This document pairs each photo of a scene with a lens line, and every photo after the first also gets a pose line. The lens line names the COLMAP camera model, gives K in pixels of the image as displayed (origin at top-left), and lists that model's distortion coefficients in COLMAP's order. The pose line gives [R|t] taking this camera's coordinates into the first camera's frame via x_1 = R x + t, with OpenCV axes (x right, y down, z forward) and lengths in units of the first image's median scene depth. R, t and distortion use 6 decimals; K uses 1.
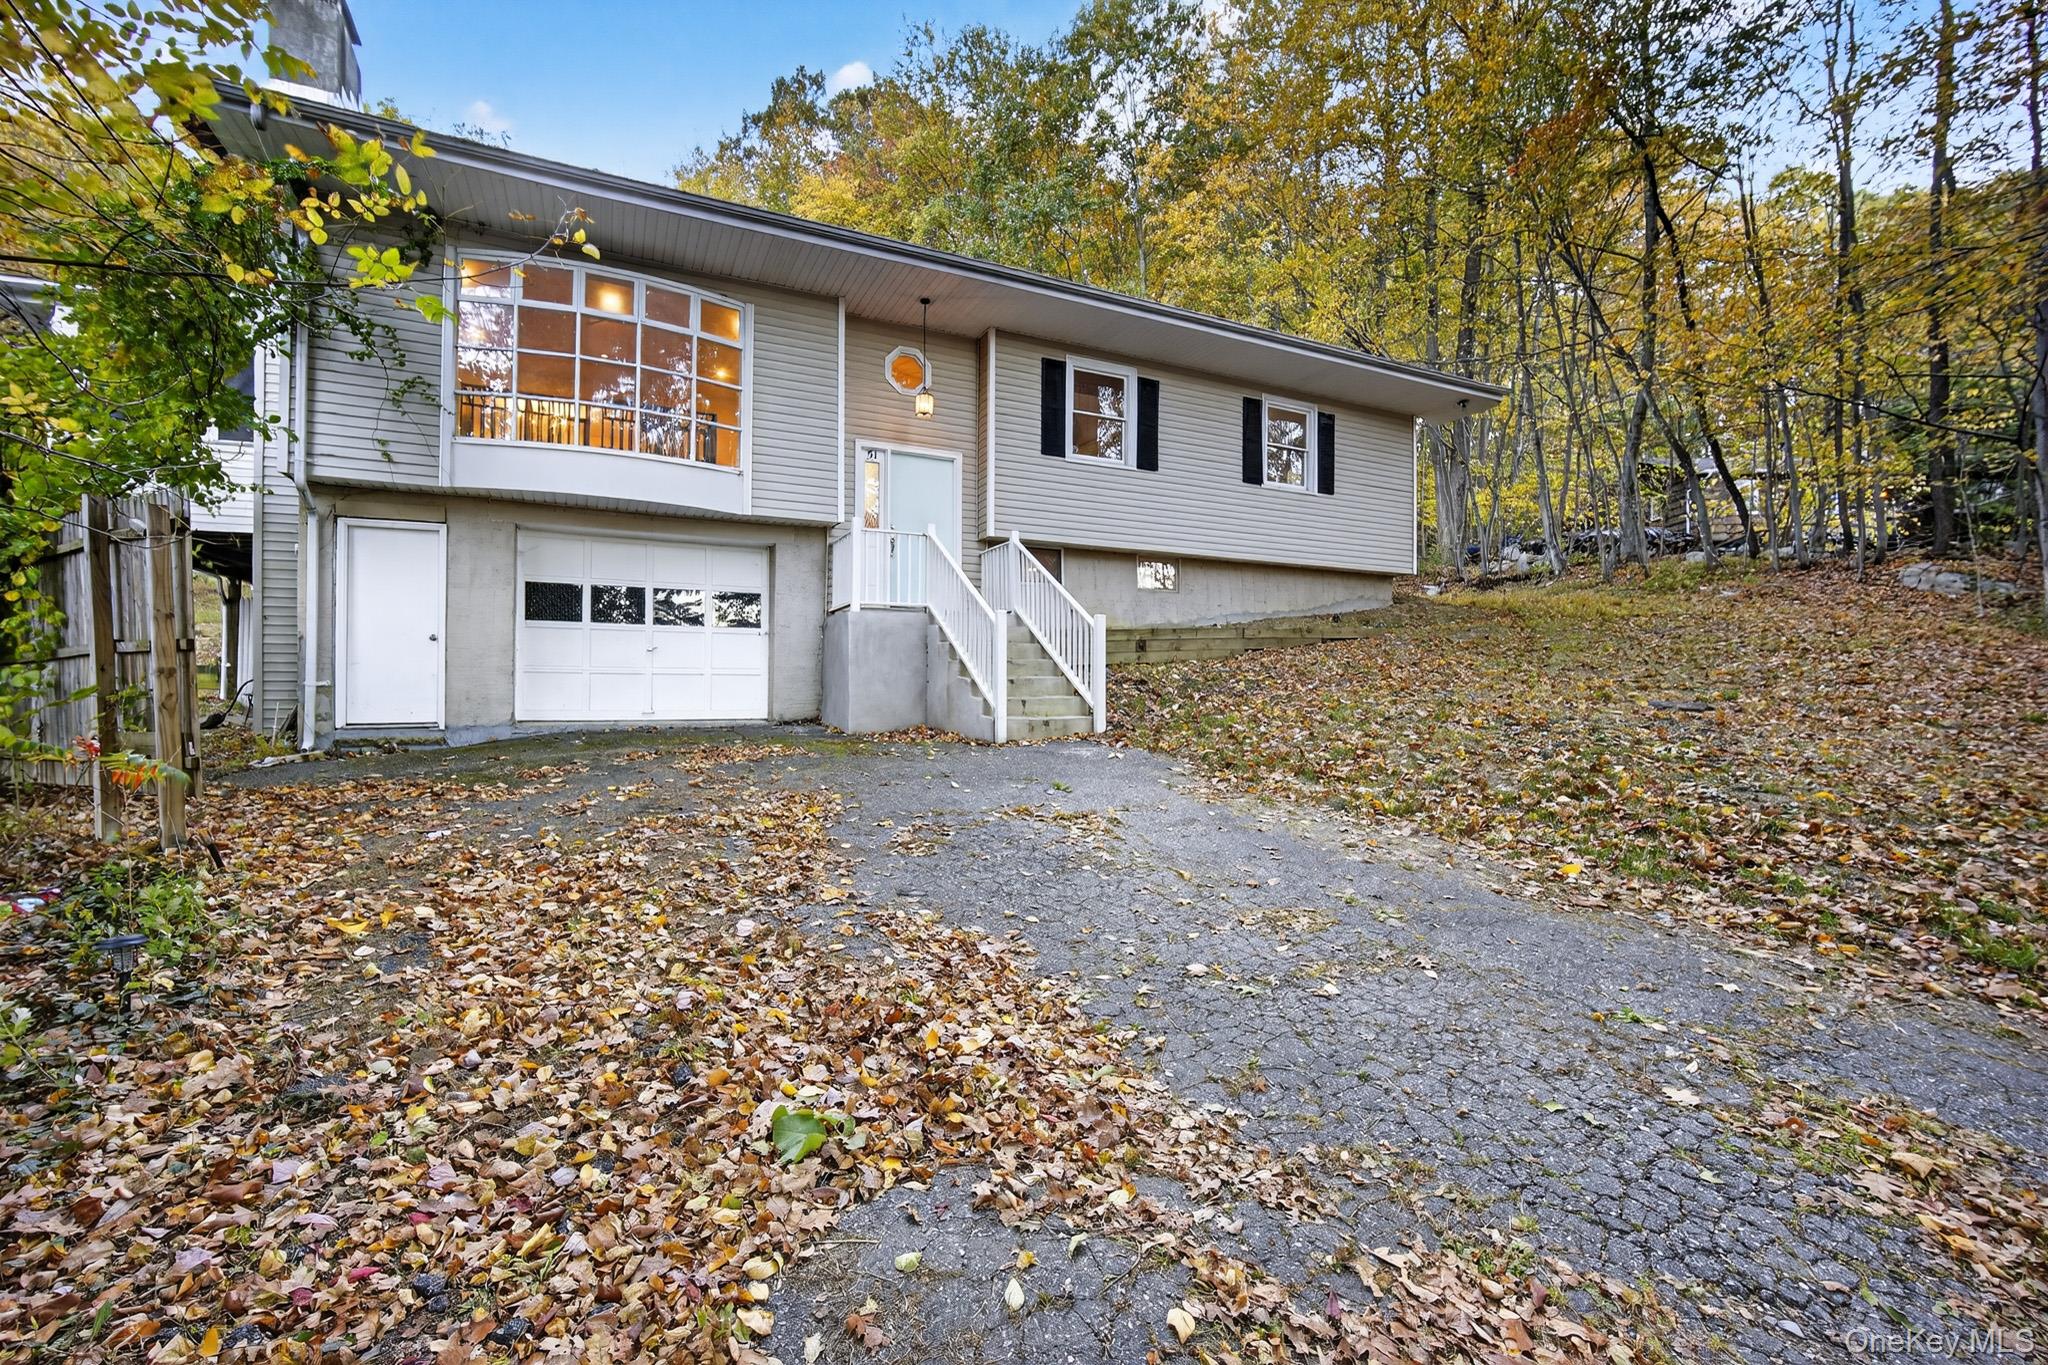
lens RADIAL K [[892.4, 0, 1019.5], [0, 892.4, 694.7], [0, 0, 1]] dist [-0.002010, 0.000423]
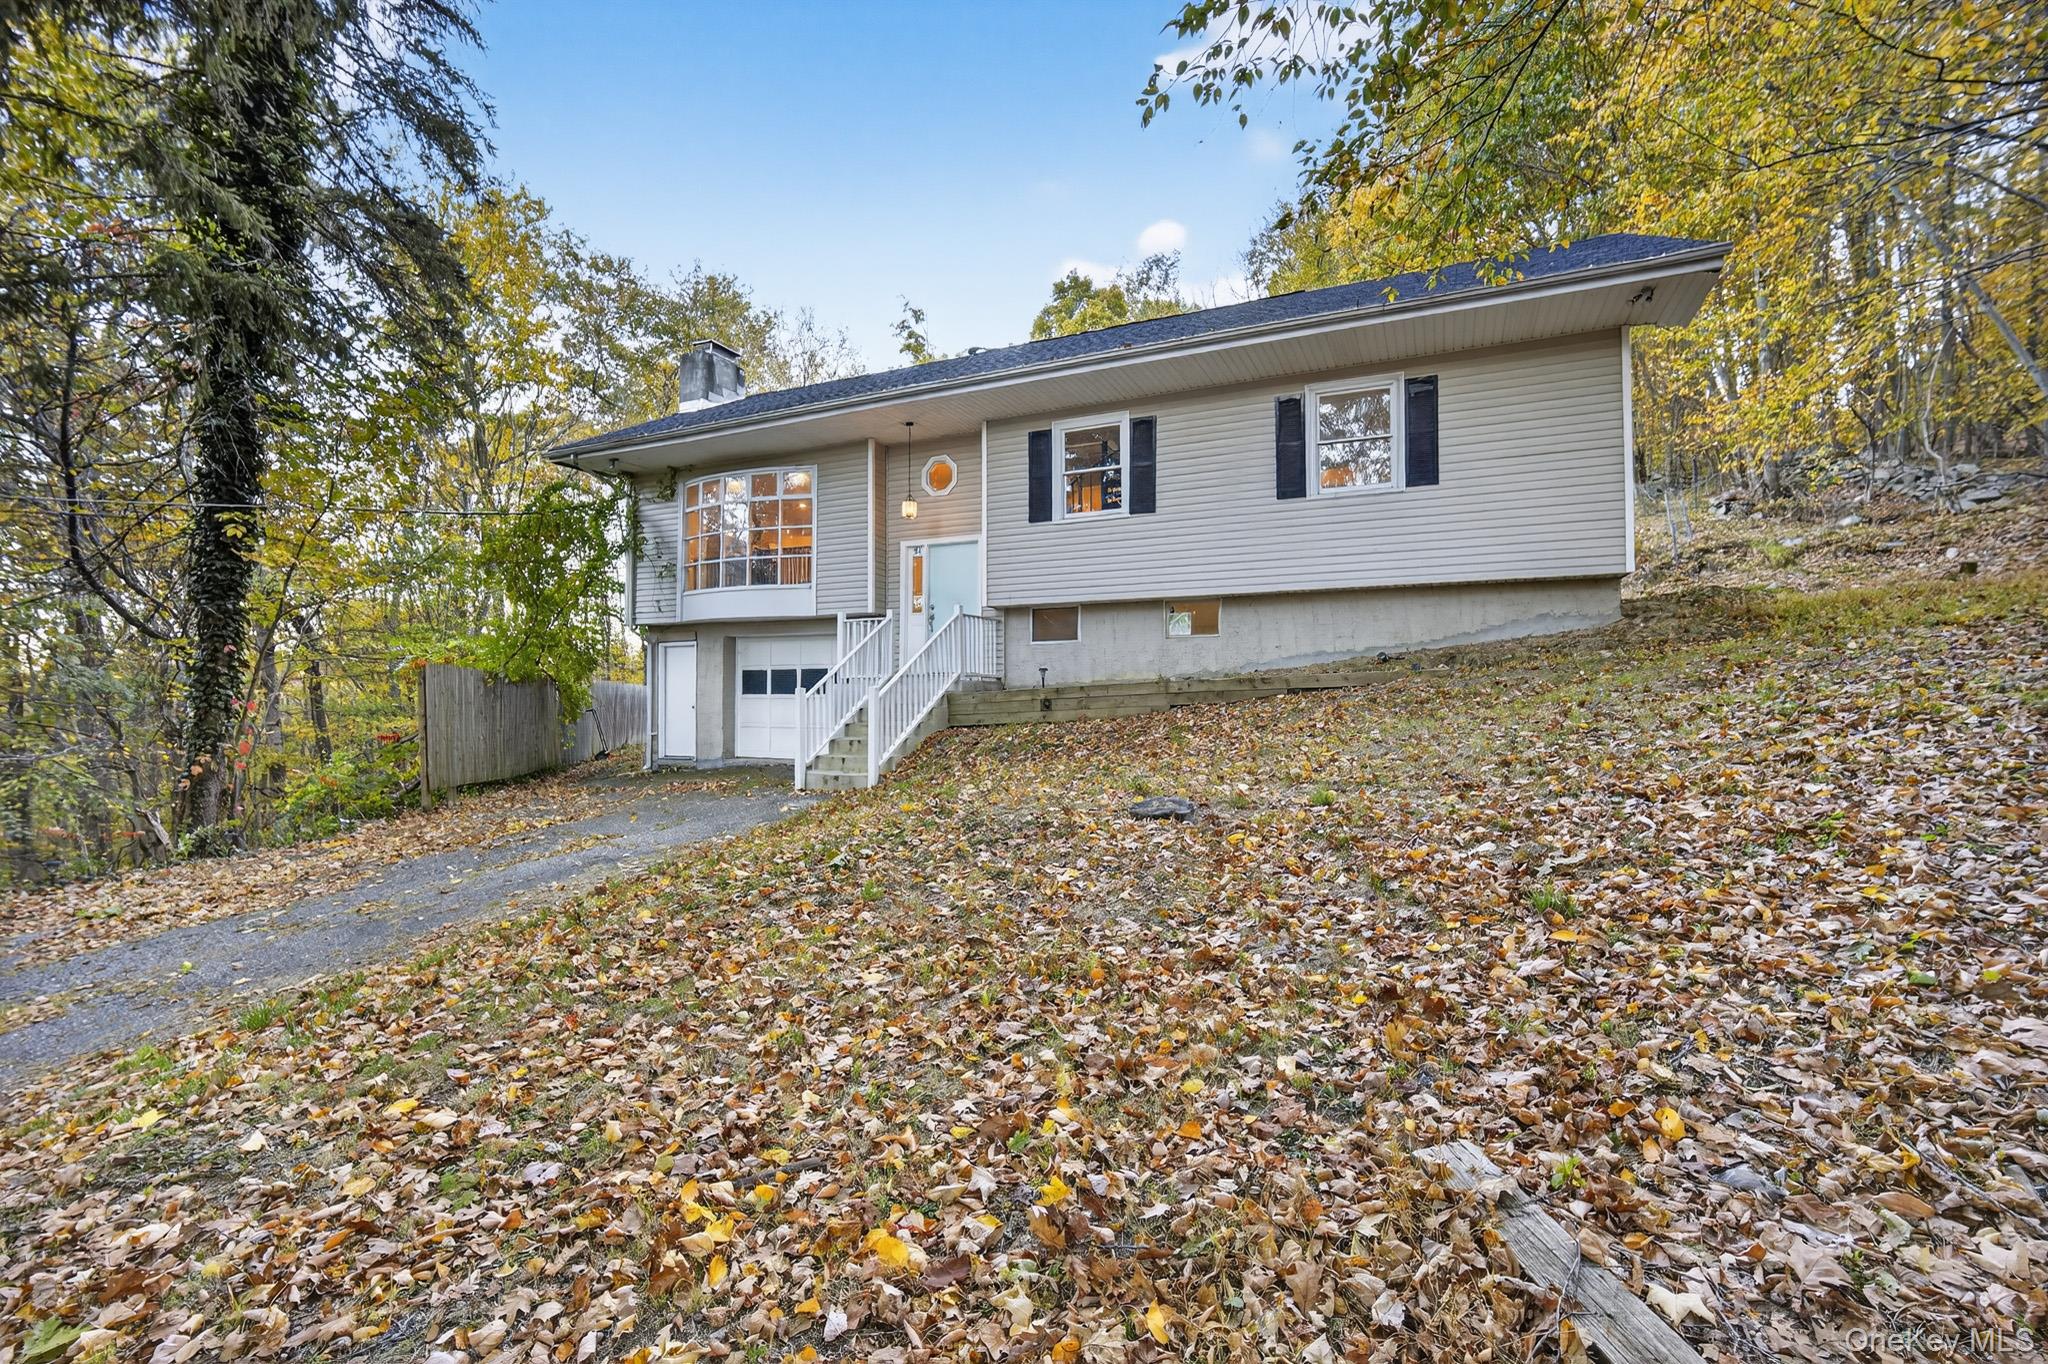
lens RADIAL K [[892.4, 0, 1019.5], [0, 892.4, 694.2], [0, 0, 1]] dist [-0.002010, 0.000423]
pose [[0.601932, -0.015985, -0.798387, 0.863520], [-0.005263, 0.999698, -0.023984, -0.040436], [0.798530, 0.018639, 0.601666, 0.357969]]
